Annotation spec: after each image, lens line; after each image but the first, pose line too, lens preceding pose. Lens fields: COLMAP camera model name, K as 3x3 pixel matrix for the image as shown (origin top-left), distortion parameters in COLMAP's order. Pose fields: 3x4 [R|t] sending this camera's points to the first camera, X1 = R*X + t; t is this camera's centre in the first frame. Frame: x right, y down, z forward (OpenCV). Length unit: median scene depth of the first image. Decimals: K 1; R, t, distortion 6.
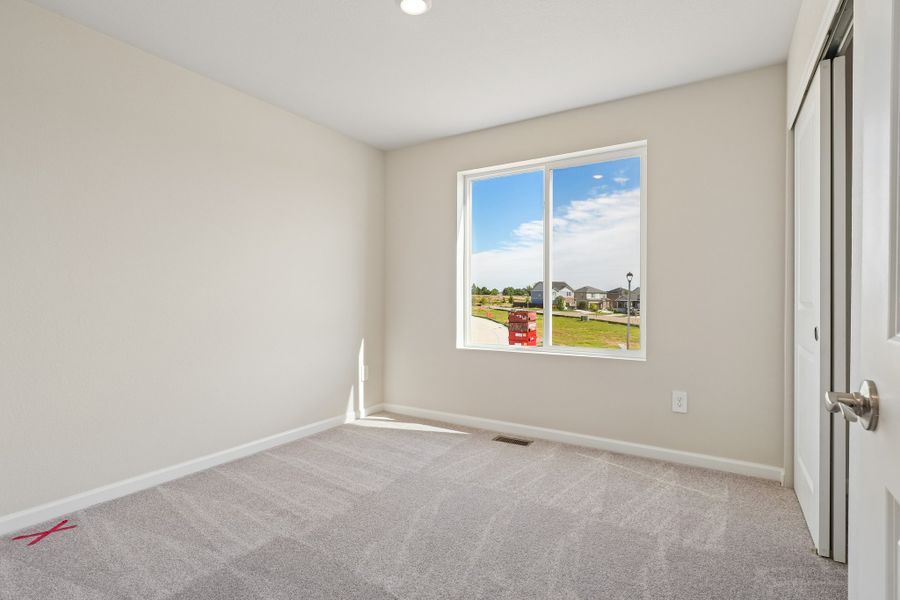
lens RADIAL K [[436.5, 0, 447.8], [0, 436.5, 296.0], [0, 0, 1]] dist [-0.031051, 0.003994]
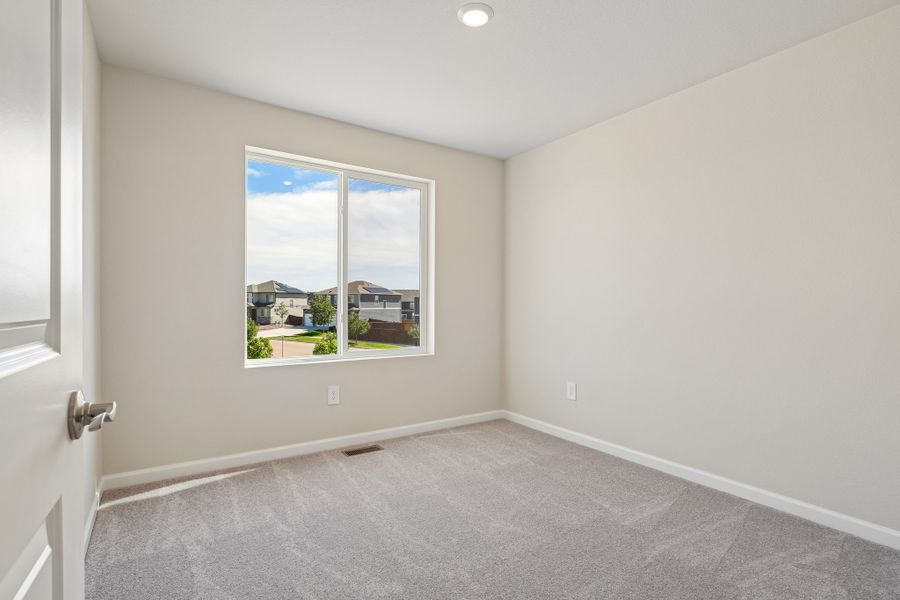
lens RADIAL K [[436.5, 0, 455.7], [0, 436.5, 299.5], [0, 0, 1]] dist [-0.031051, 0.003994]
pose [[0.429737, -0.000694, 0.902954, -0.548783], [0.006347, 0.999977, -0.002252, -0.003935], [-0.902932, 0.006698, 0.429732, 0.327510]]
